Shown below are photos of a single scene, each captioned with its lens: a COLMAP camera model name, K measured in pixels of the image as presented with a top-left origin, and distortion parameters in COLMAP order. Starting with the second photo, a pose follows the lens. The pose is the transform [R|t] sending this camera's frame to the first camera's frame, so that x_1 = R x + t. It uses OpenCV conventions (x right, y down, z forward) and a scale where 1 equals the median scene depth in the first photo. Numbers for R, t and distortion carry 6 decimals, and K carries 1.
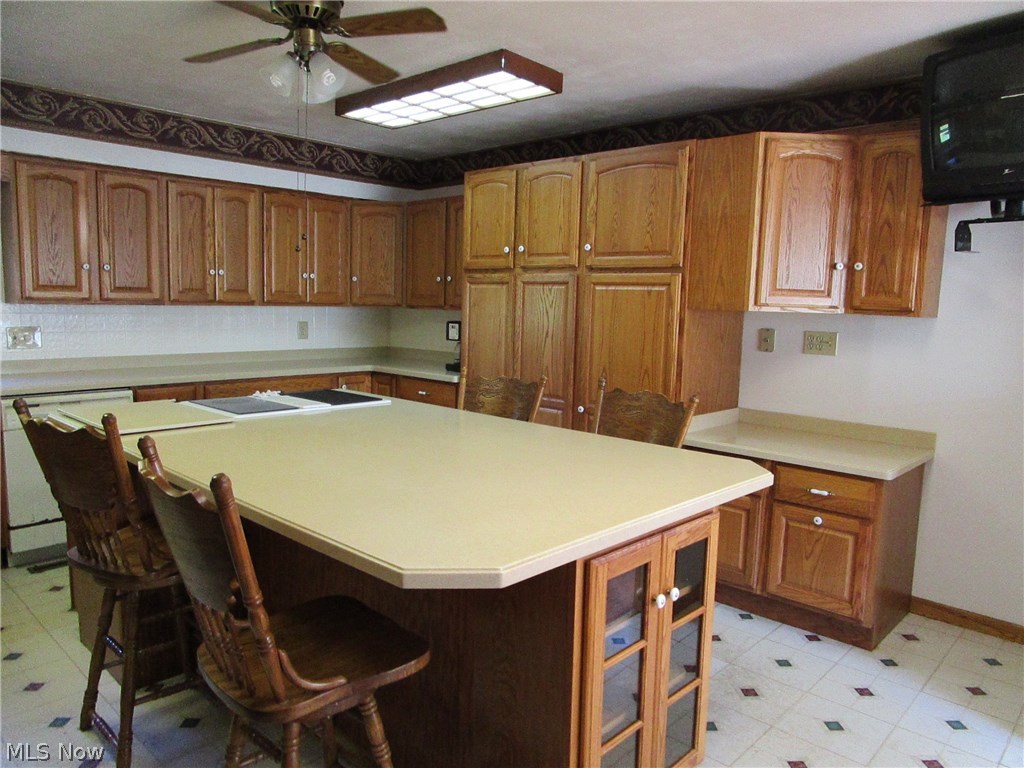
lens RADIAL K [[742.0, 0, 538.6], [0, 742.0, 394.2], [0, 0, 1]] dist [-0.035837, 0.011186]
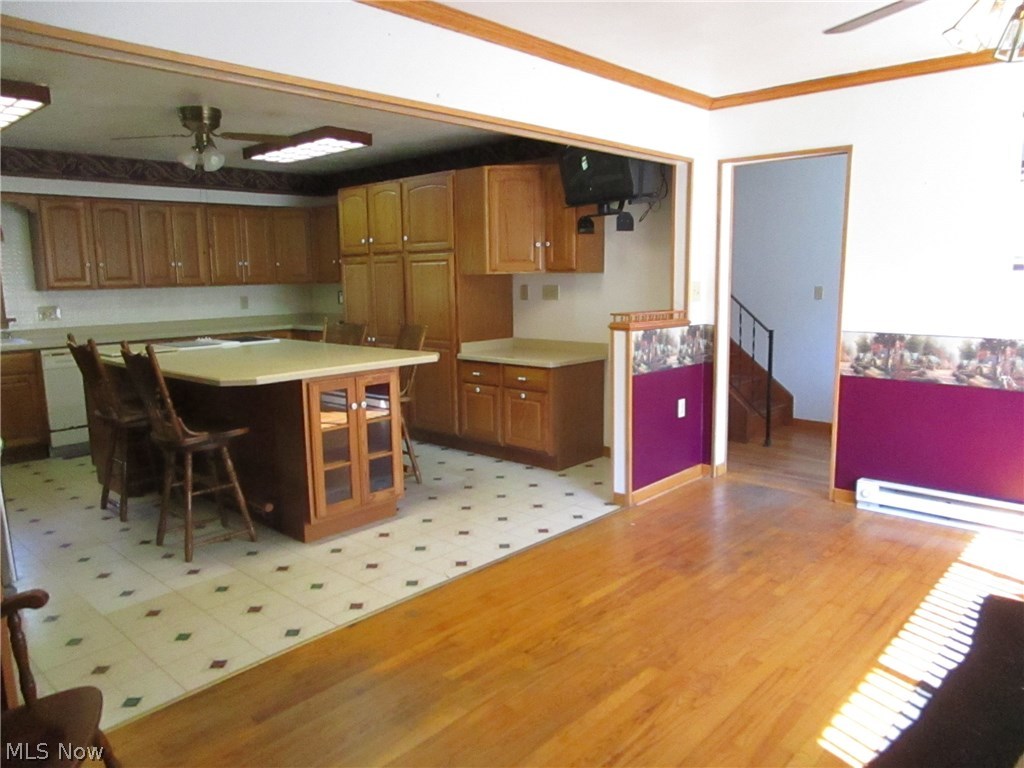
lens RADIAL K [[725.6, 0, 512.0], [0, 725.6, 384.0], [0, 0, 1]] dist [-0.005015, -0.002966]
pose [[0.998798, -0.042877, -0.023753, 0.288165], [0.043506, 0.998699, 0.026598, 0.071717], [0.022582, -0.027599, 0.999364, -0.491441]]
